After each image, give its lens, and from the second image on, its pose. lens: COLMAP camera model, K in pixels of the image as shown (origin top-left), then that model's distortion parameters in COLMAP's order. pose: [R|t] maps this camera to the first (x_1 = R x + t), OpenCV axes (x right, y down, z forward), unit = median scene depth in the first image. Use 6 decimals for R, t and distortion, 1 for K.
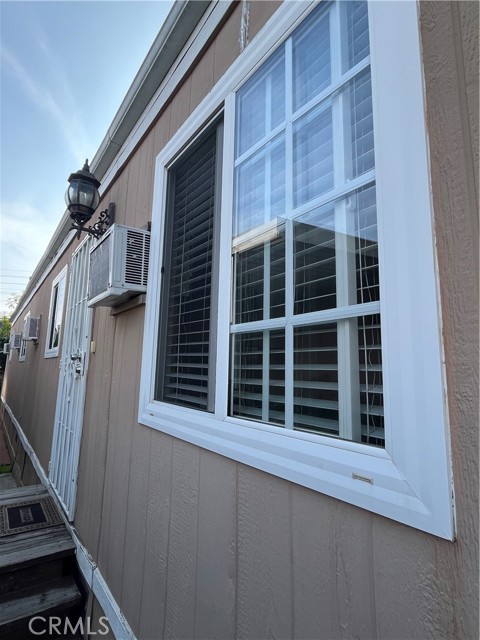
lens RADIAL K [[336.3, 0, 239.9], [0, 336.3, 318.5], [0, 0, 1]] dist [-0.004030, -0.000293]
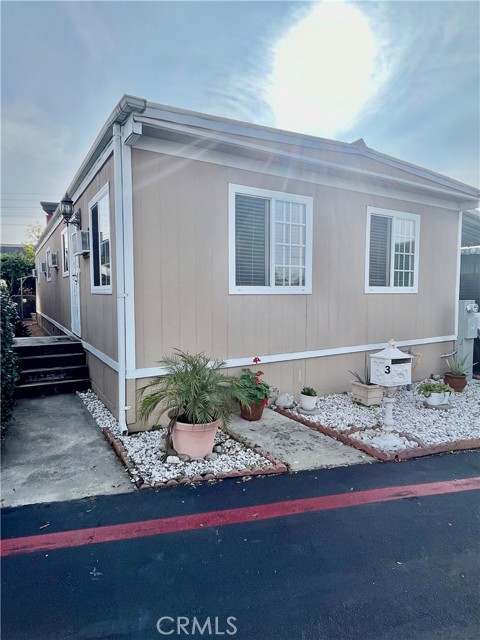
lens RADIAL K [[376.6, 0, 239.7], [0, 376.6, 320.6], [0, 0, 1]] dist [0.003744, 0.000399]
pose [[0.995140, -0.019642, -0.096491, 0.483995], [0.041344, 0.972691, 0.228392, -0.068879], [0.089370, -0.231271, 0.968776, -0.812454]]
